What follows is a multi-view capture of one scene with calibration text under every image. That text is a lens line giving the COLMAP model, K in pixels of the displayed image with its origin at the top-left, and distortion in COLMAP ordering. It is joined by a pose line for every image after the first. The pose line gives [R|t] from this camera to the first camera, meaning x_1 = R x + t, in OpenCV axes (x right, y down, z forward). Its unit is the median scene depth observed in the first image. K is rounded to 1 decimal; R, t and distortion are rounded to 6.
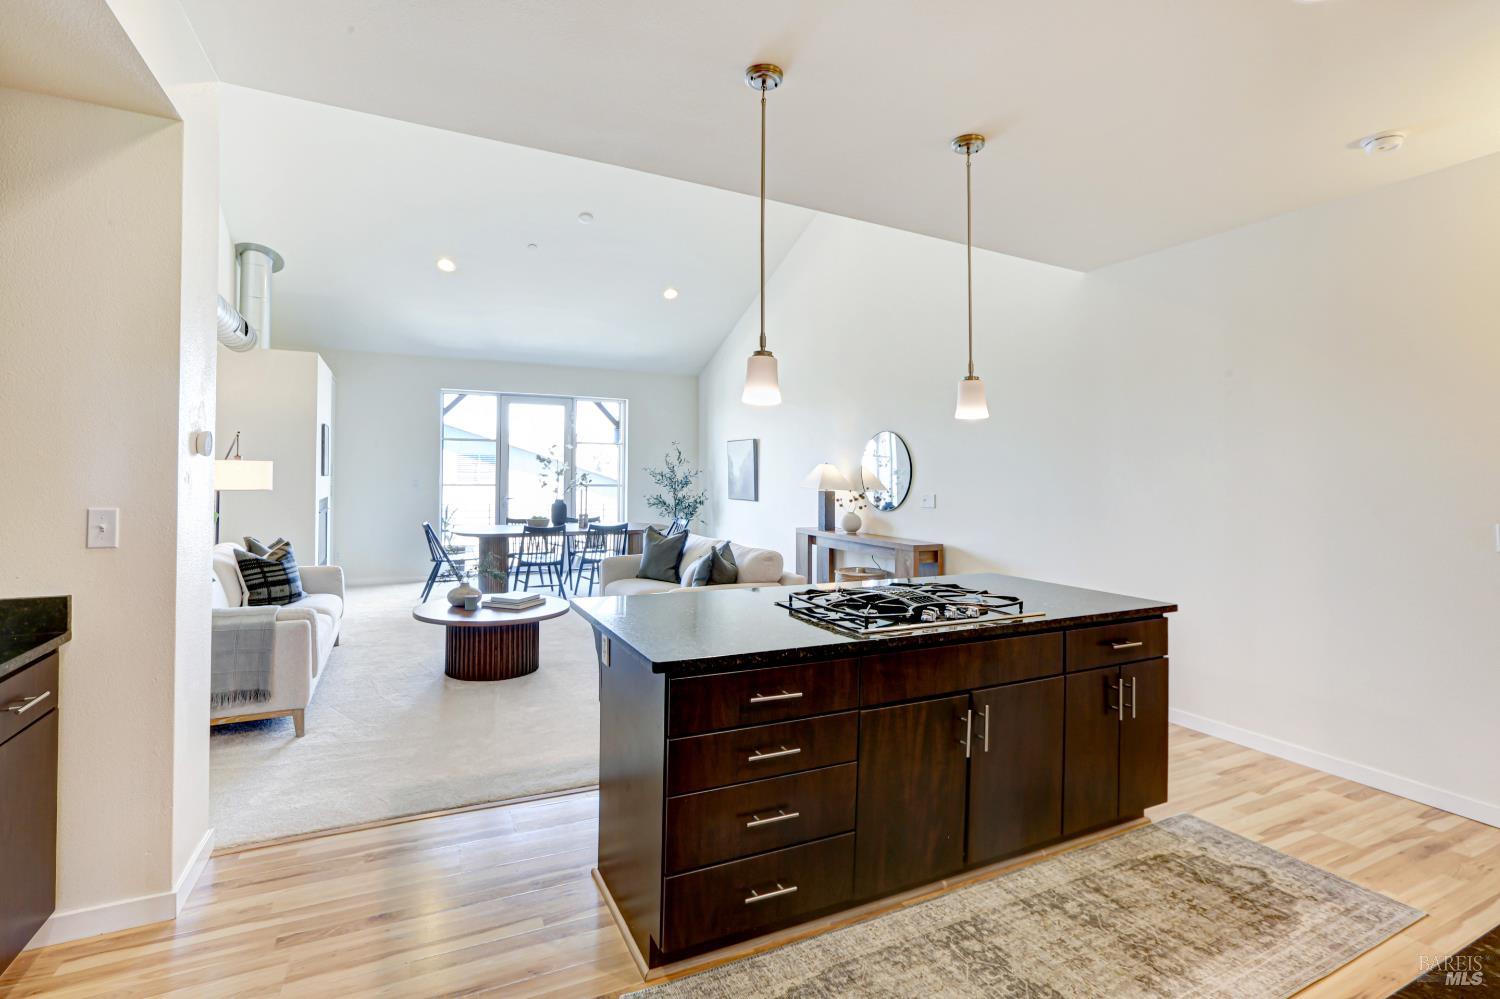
lens RADIAL K [[752.9, 0, 784.8], [0, 752.9, 479.4], [0, 0, 1]] dist [-0.039265, 0.030779]
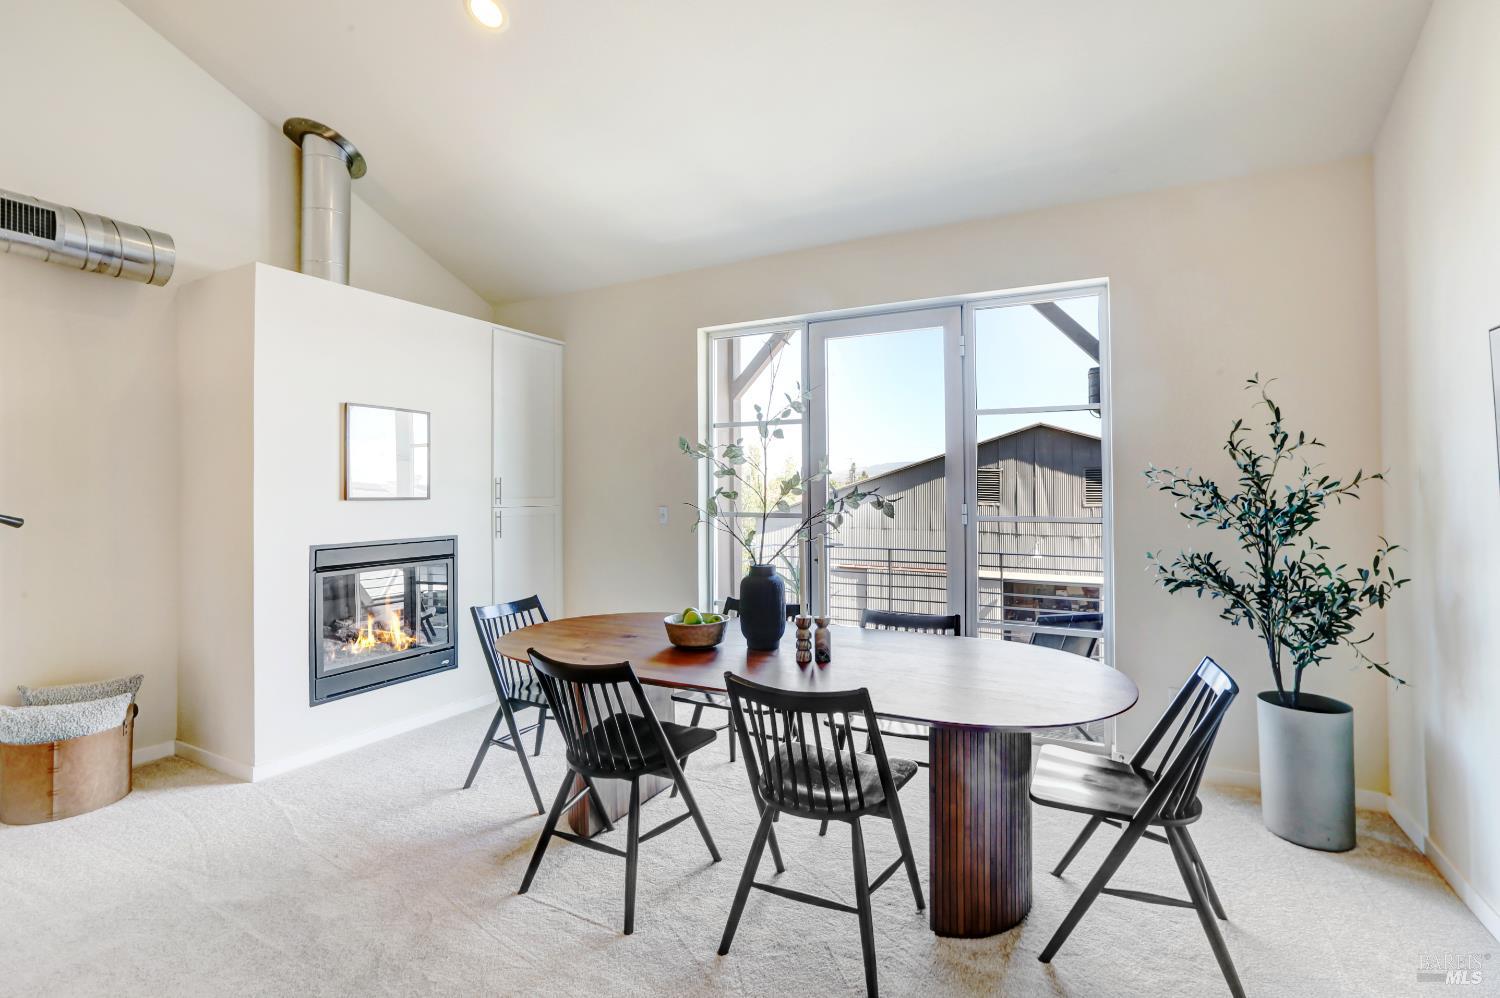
lens RADIAL K [[718.9, 0, 752.1], [0, 718.9, 441.6], [0, 0, 1]] dist [-0.017718, 0.000376]
pose [[0.583882, -0.061363, -0.809516, -0.035704], [0.005601, 0.997420, -0.071566, -0.005932], [0.811819, 0.037252, 0.582719, 0.701090]]
